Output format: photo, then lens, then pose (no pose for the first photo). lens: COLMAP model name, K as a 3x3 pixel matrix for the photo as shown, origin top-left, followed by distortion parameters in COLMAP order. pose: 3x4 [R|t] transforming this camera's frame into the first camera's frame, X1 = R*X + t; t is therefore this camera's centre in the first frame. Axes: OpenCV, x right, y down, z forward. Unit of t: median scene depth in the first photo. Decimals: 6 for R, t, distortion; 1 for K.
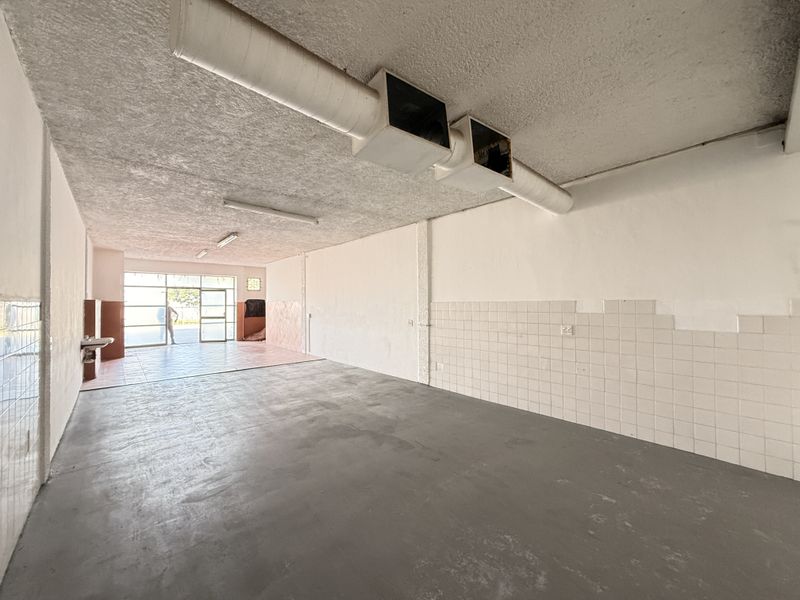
lens RADIAL K [[318.5, 0, 398.2], [0, 318.5, 299.2], [0, 0, 1]] dist [-0.000209, -0.000393]
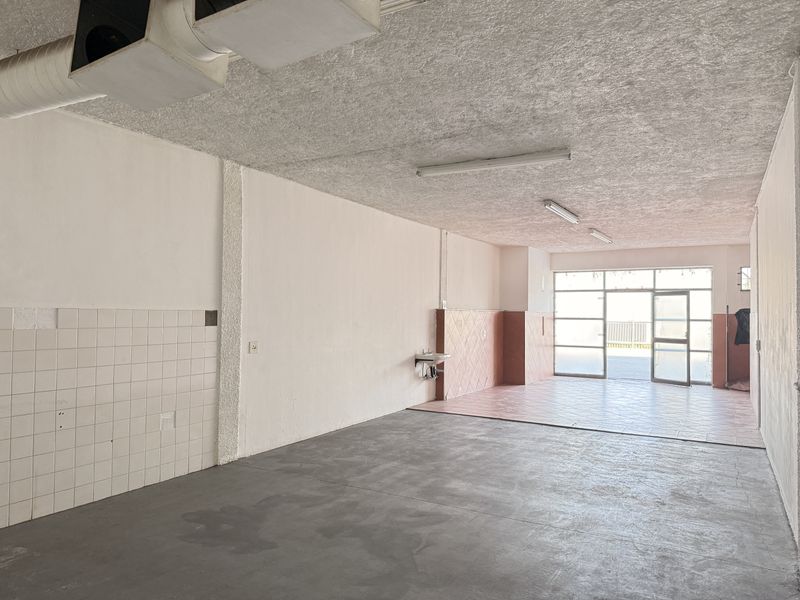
lens RADIAL K [[560.2, 0, 400.0], [0, 560.2, 300.0], [0, 0, 1]] dist [0.054660, -0.085183]
pose [[0.312829, -0.015673, -0.949680, 0.303599], [0.000163, 0.999865, -0.016447, 0.001527], [0.949809, 0.004990, 0.312789, 0.273967]]
